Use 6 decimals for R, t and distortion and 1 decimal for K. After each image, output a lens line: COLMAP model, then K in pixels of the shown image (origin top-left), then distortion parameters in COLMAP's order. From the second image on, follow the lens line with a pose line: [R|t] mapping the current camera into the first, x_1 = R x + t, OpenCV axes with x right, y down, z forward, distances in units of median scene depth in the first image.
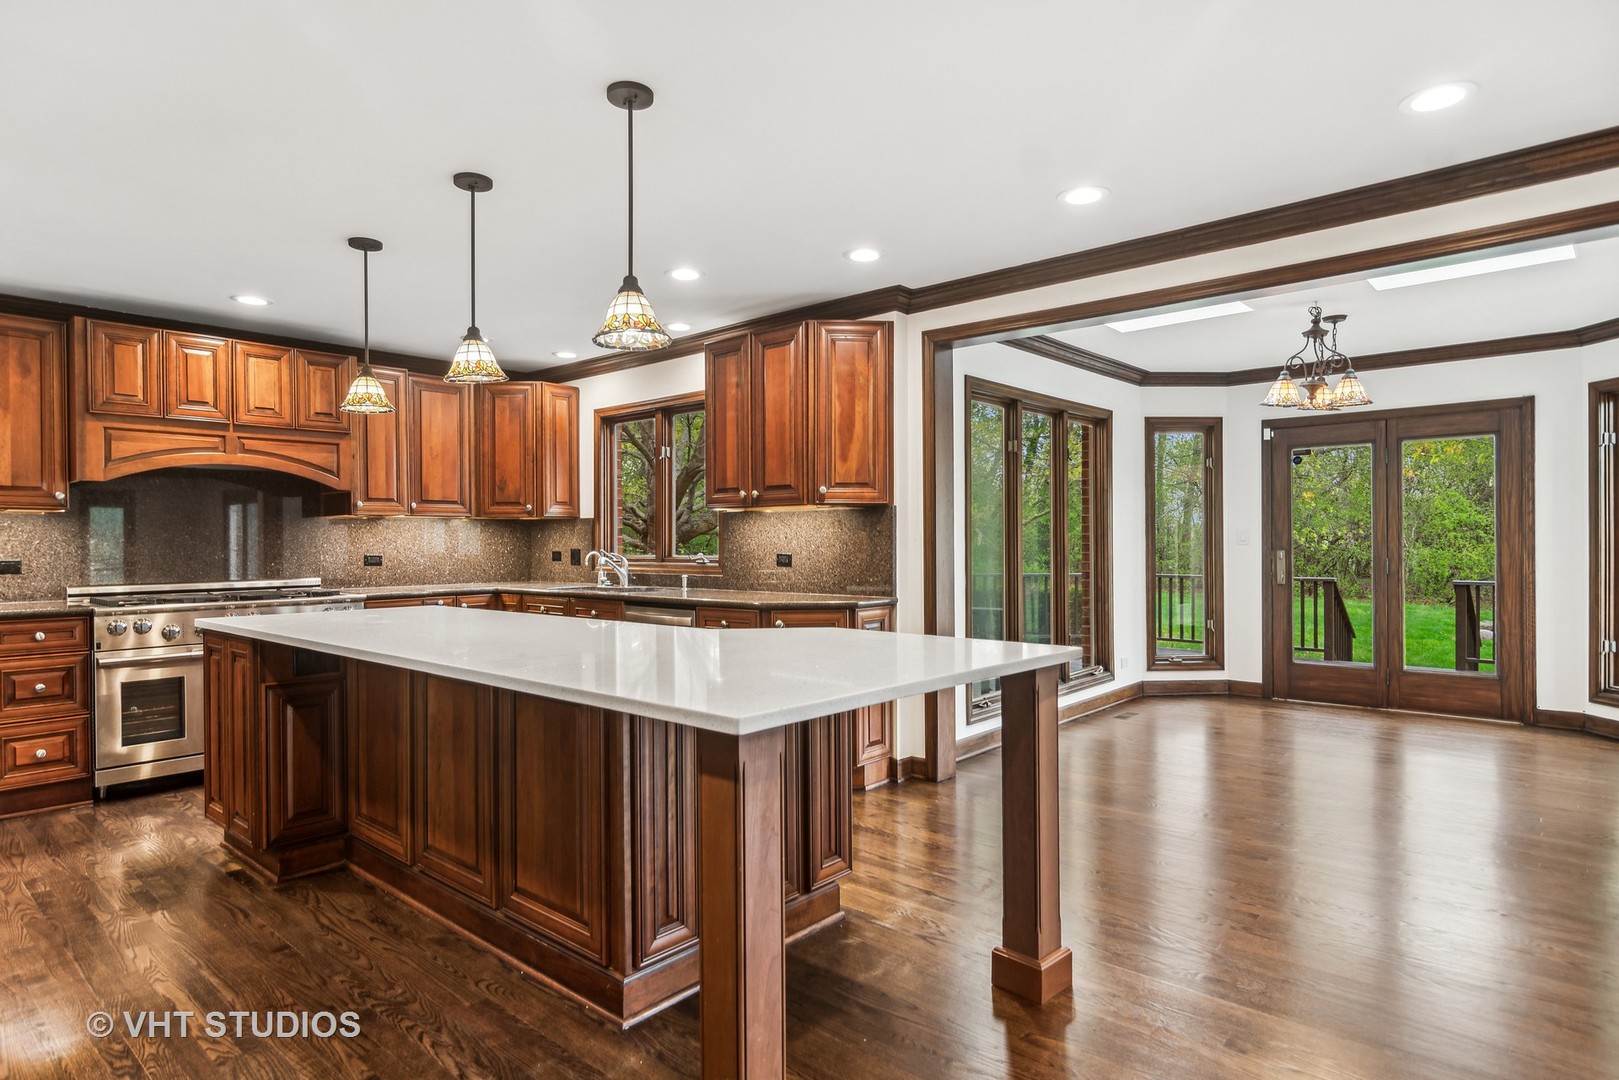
lens RADIAL K [[885.9, 0, 805.9], [0, 885.9, 541.8], [0, 0, 1]] dist [0.004119, 0.002982]
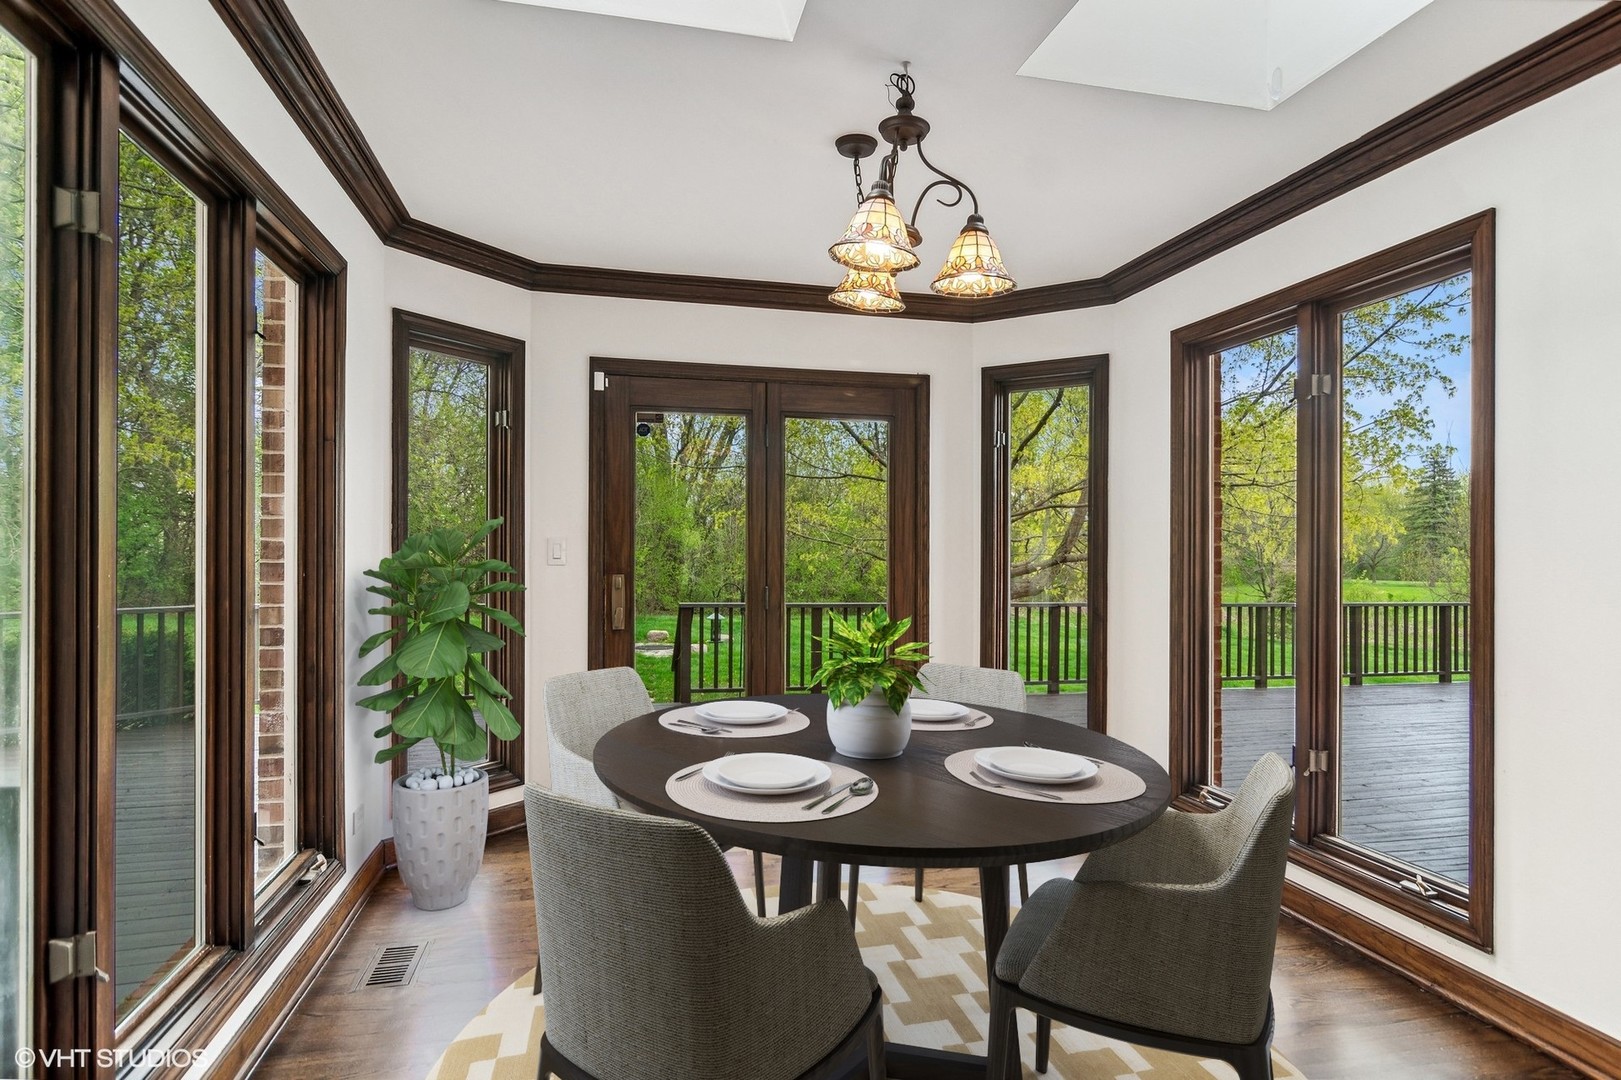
lens RADIAL K [[887.0, 0, 824.9], [0, 887.0, 549.1], [0, 0, 1]] dist [0.004119, 0.002982]
pose [[0.559582, 0.017869, 0.828582, 0.114903], [-0.008456, 0.999839, -0.015852, -0.000538], [-0.828732, 0.001864, 0.559643, 0.552417]]
